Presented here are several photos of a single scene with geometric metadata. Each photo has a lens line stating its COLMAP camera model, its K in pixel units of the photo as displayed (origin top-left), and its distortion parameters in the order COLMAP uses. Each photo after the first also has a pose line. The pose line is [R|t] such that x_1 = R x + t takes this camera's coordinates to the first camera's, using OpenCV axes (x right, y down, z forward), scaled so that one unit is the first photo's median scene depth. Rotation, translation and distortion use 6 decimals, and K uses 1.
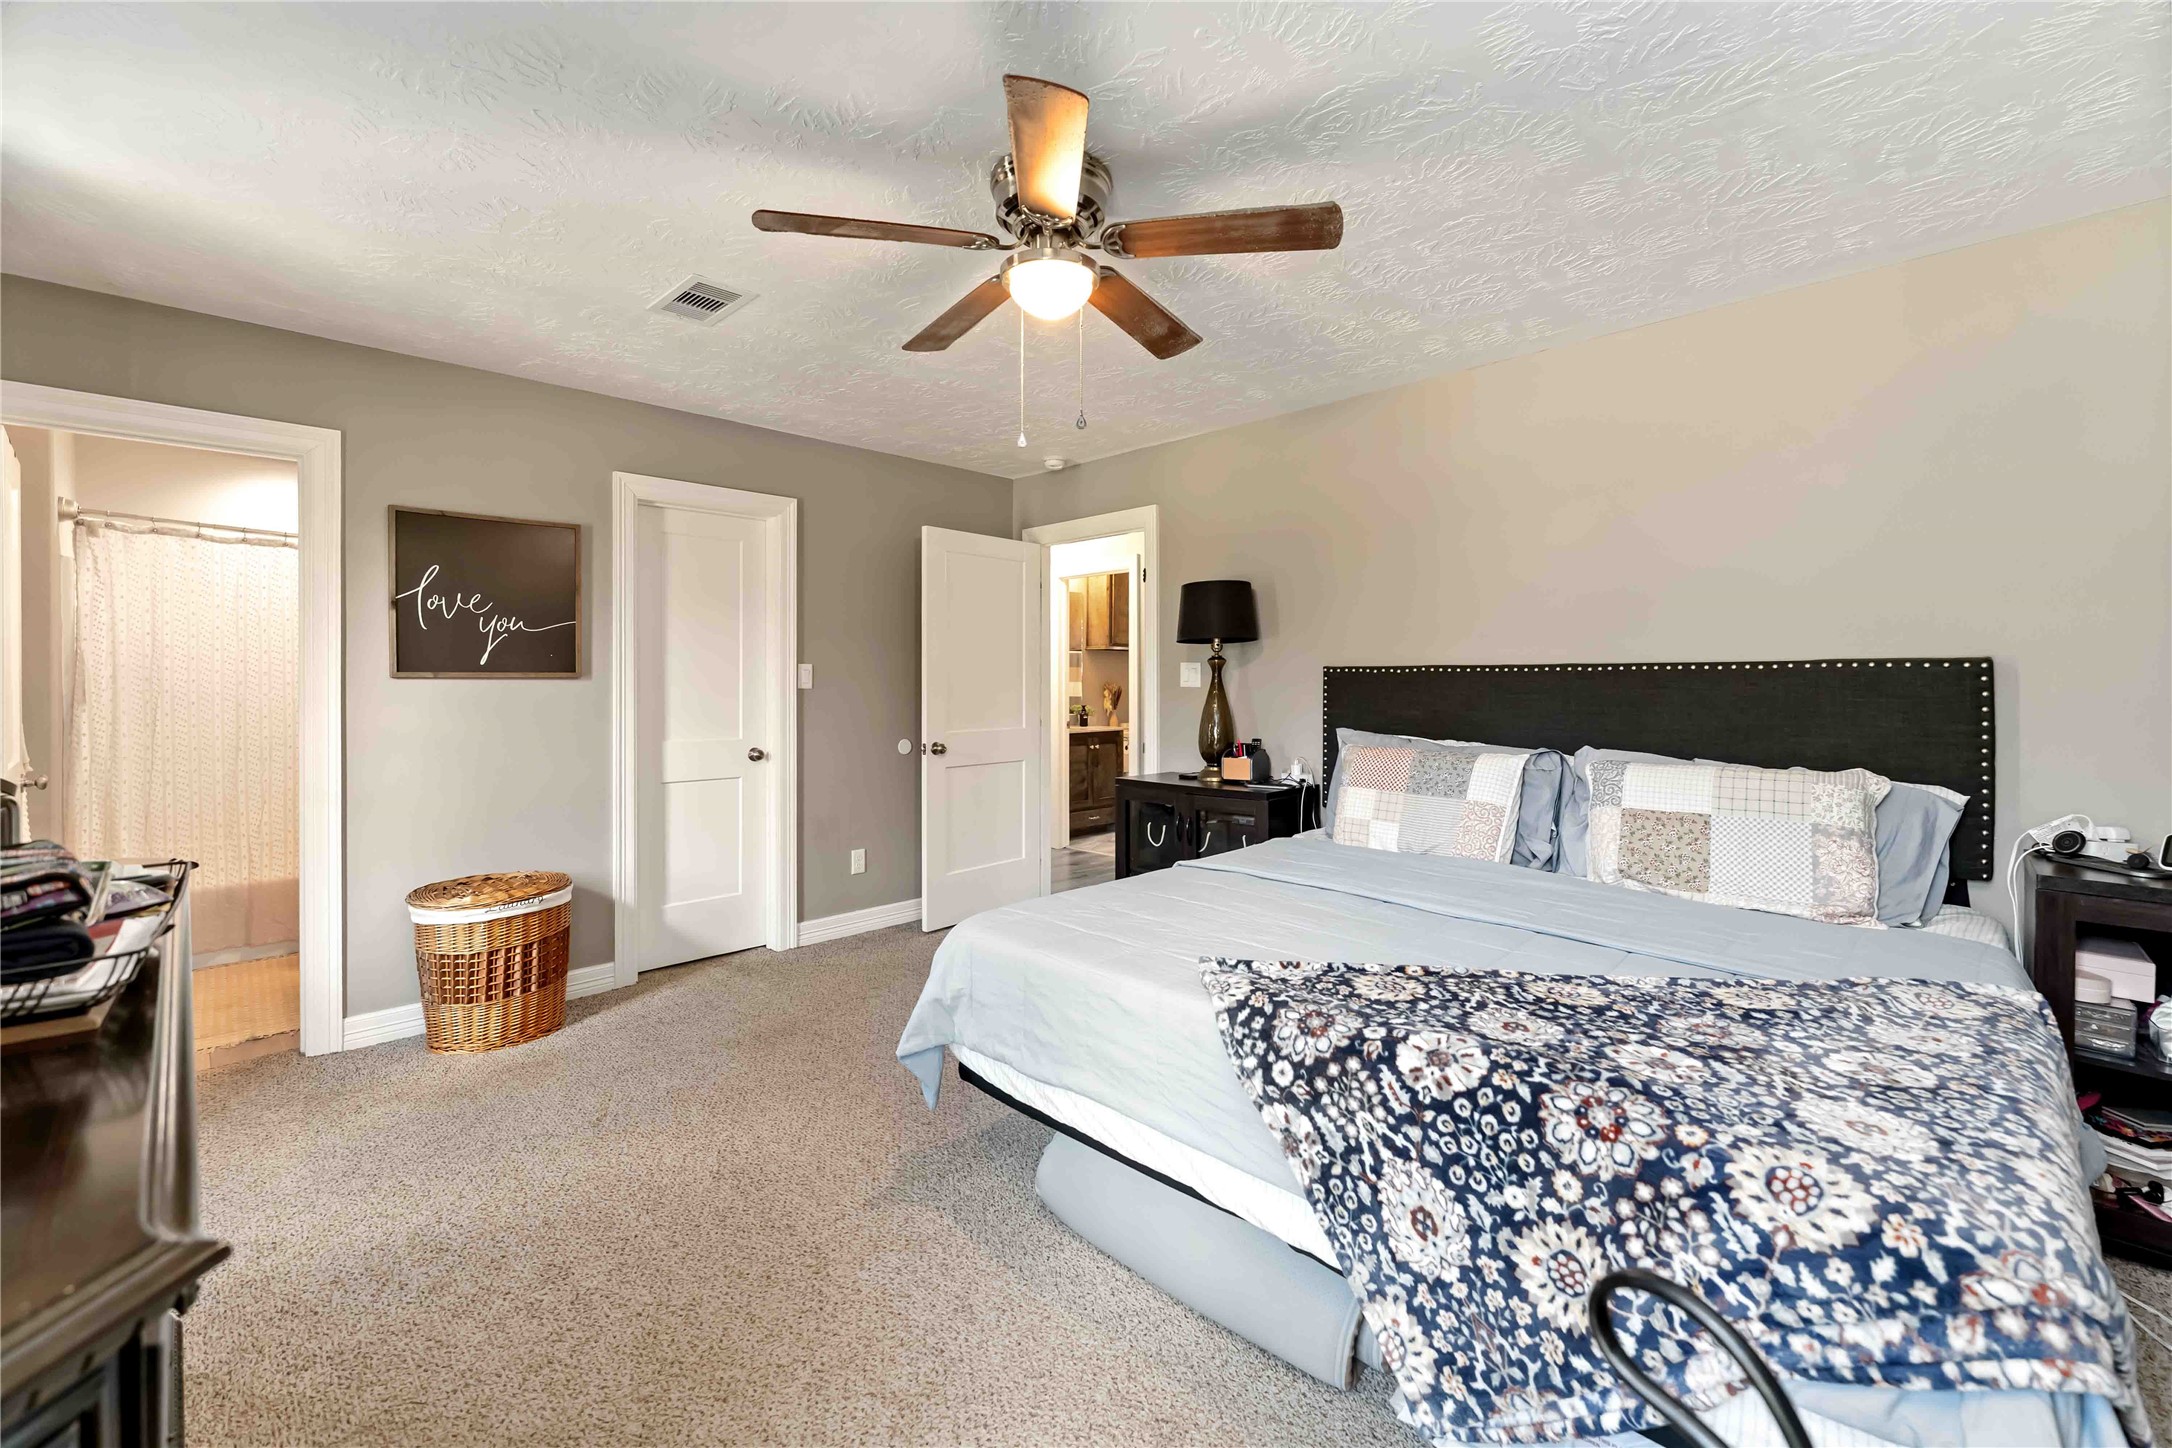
lens RADIAL K [[877.5, 0, 1079.4], [0, 877.5, 703.8], [0, 0, 1]] dist [0.000449, -0.000005]
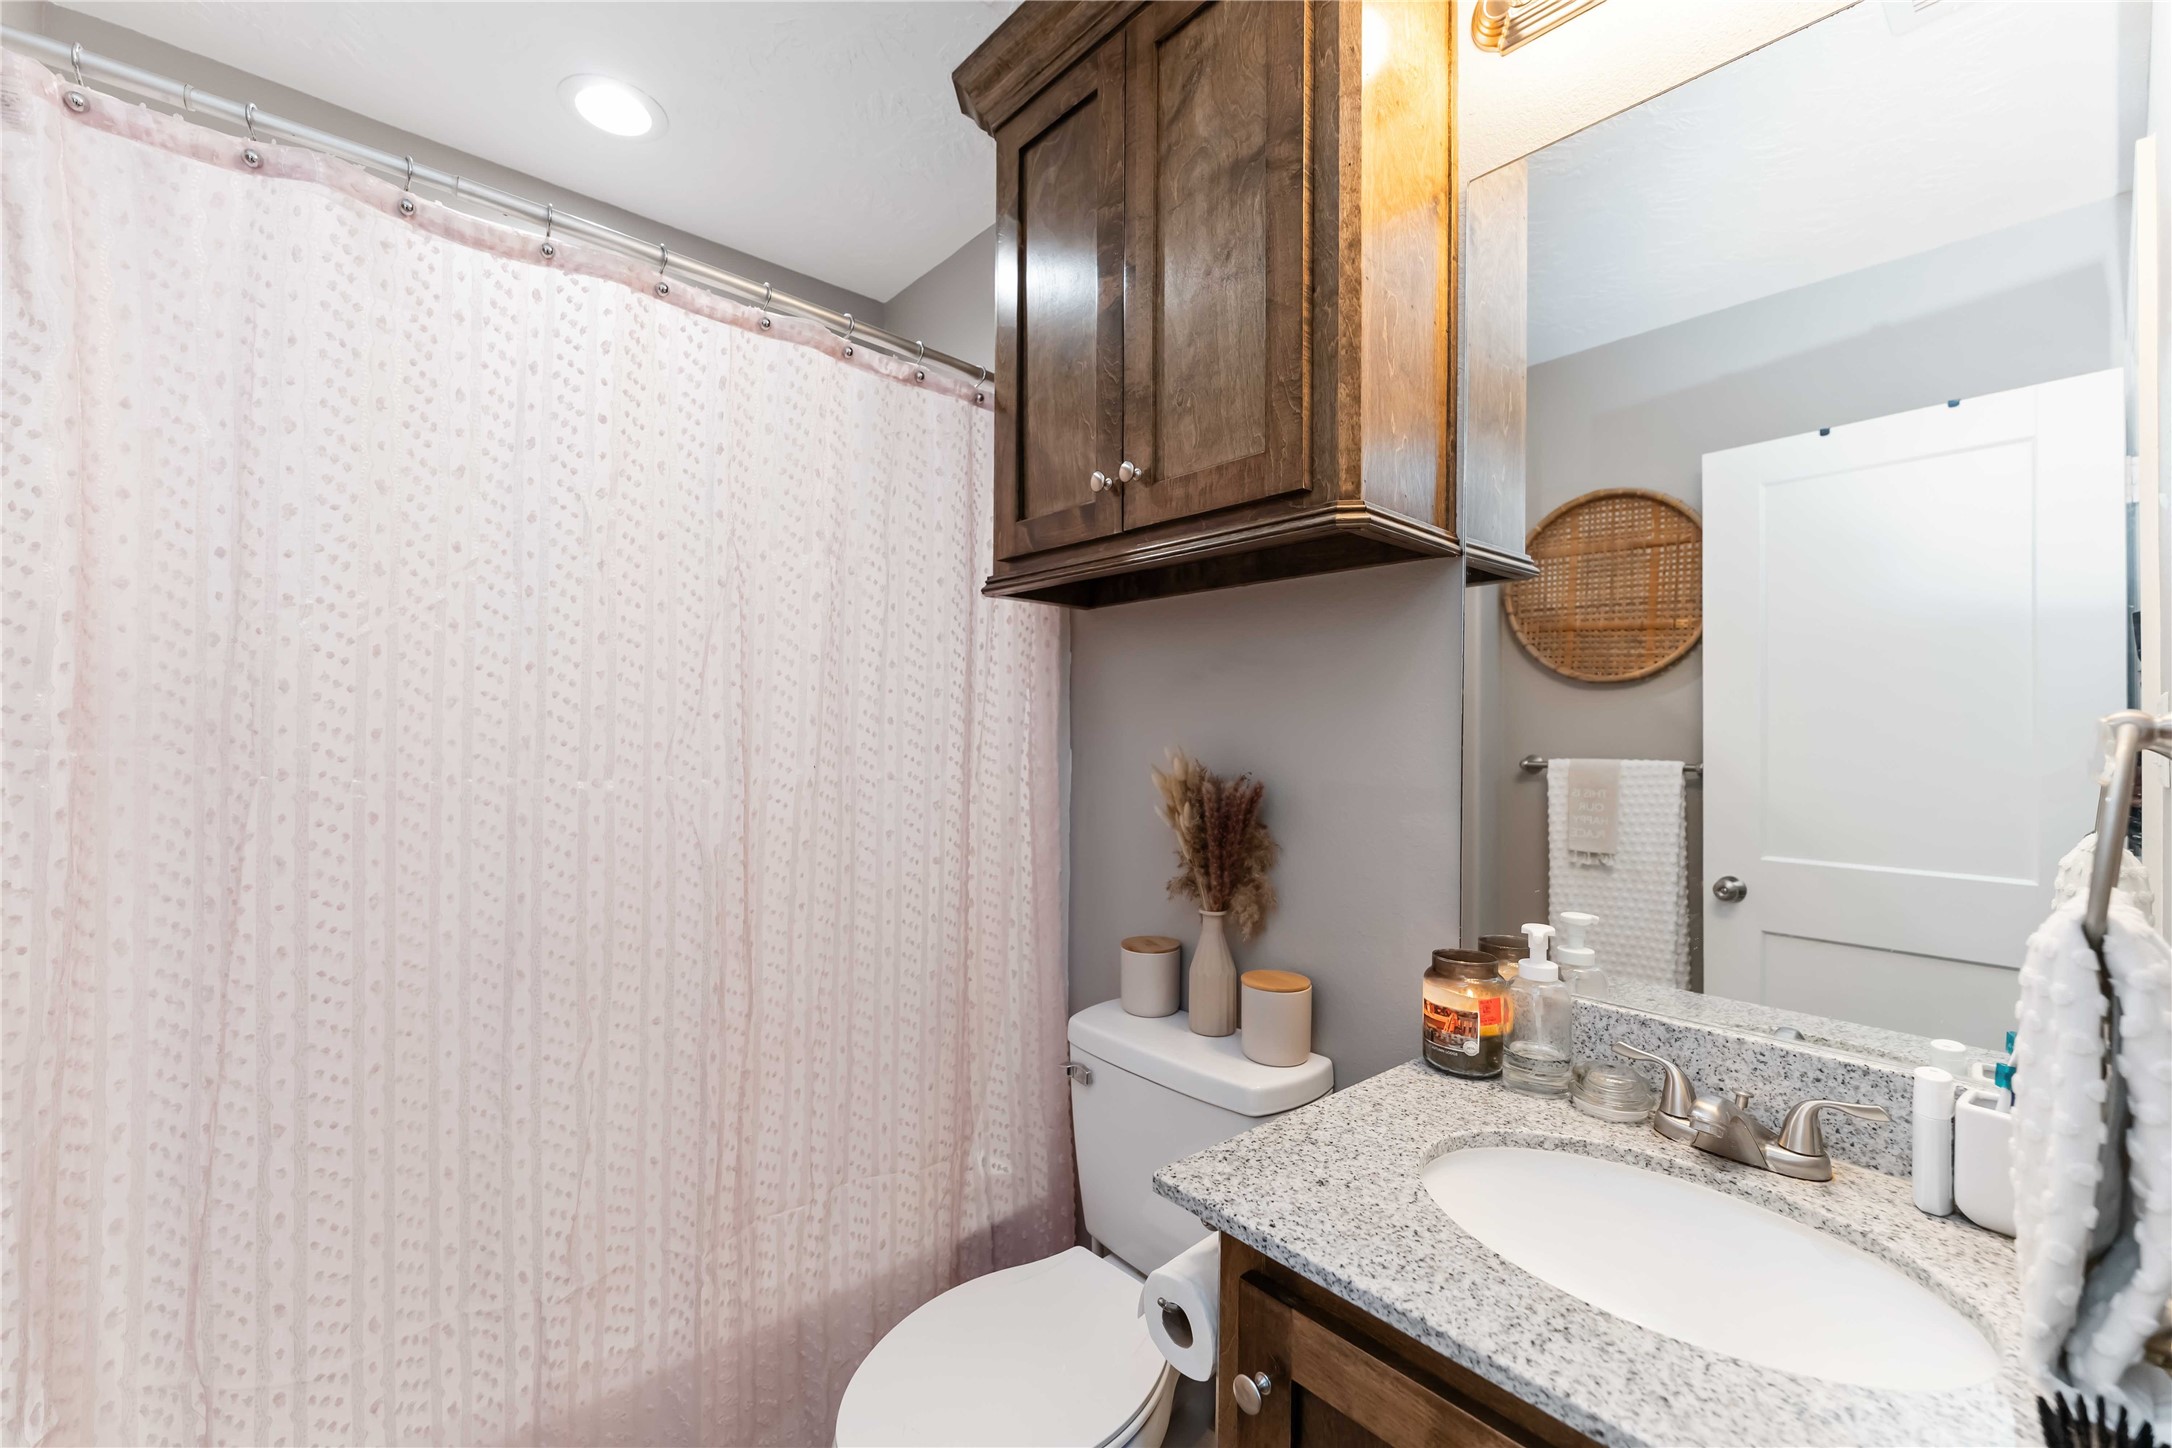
lens RADIAL K [[877.5, 0, 1087.4], [0, 877.5, 743.8], [0, 0, 1]] dist [0.000449, -0.000005]
pose [[0.998804, 0.004483, -0.048695, -0.787261], [-0.005484, 0.999776, -0.020458, -0.019311], [0.048592, 0.020700, 0.998604, 0.750474]]
